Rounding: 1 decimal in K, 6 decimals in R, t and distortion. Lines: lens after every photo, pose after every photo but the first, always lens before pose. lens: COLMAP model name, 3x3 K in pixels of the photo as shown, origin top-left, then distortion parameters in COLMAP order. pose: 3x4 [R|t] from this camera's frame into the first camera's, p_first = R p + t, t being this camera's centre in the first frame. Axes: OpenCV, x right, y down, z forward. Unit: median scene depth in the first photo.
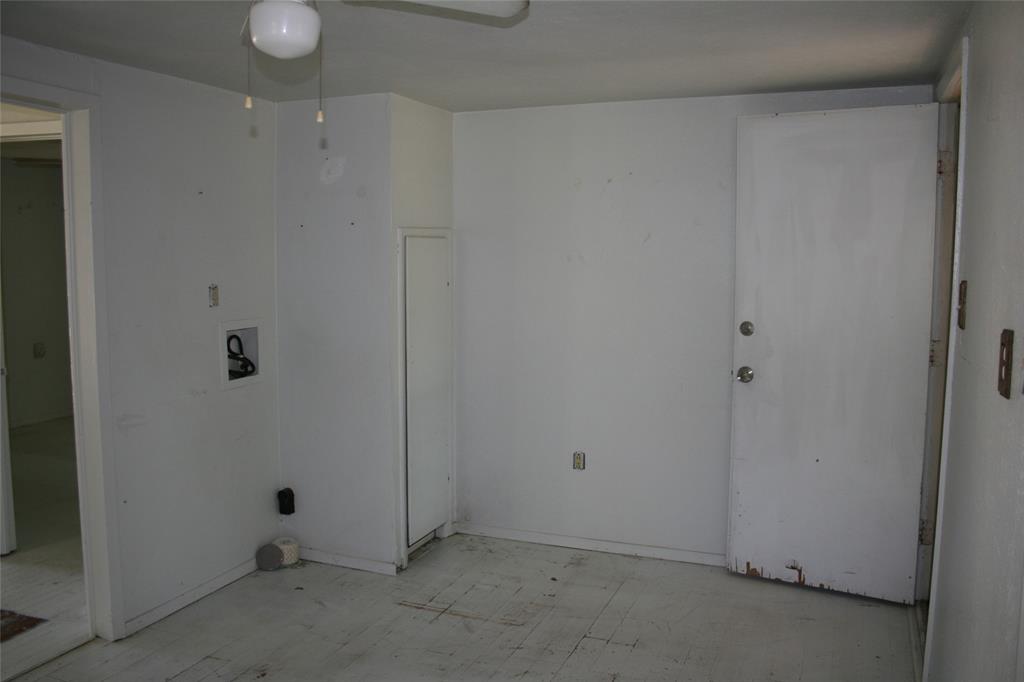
lens RADIAL K [[866.2, 0, 510.8], [0, 866.2, 338.2], [0, 0, 1]] dist [-0.139618, 0.123099]
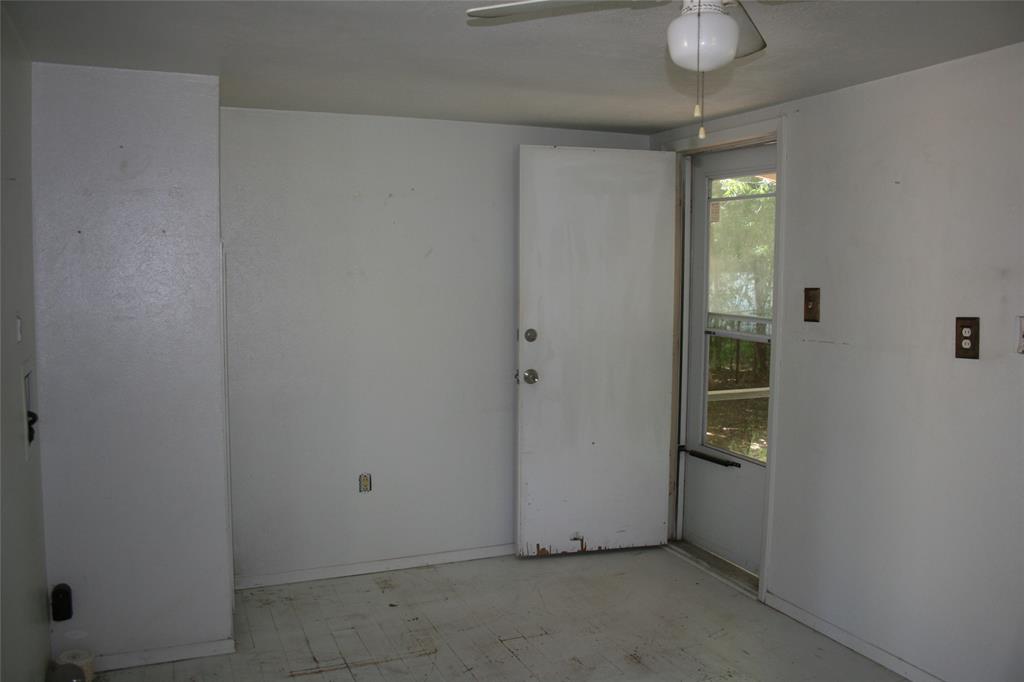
lens RADIAL K [[866.2, 0, 514.3], [0, 866.2, 341.2], [0, 0, 1]] dist [-0.139618, 0.123099]
pose [[0.697852, -0.057644, 0.713919, -0.532309], [0.067534, 0.997611, 0.014537, -0.020824], [-0.713051, 0.038069, 0.700078, 0.220920]]
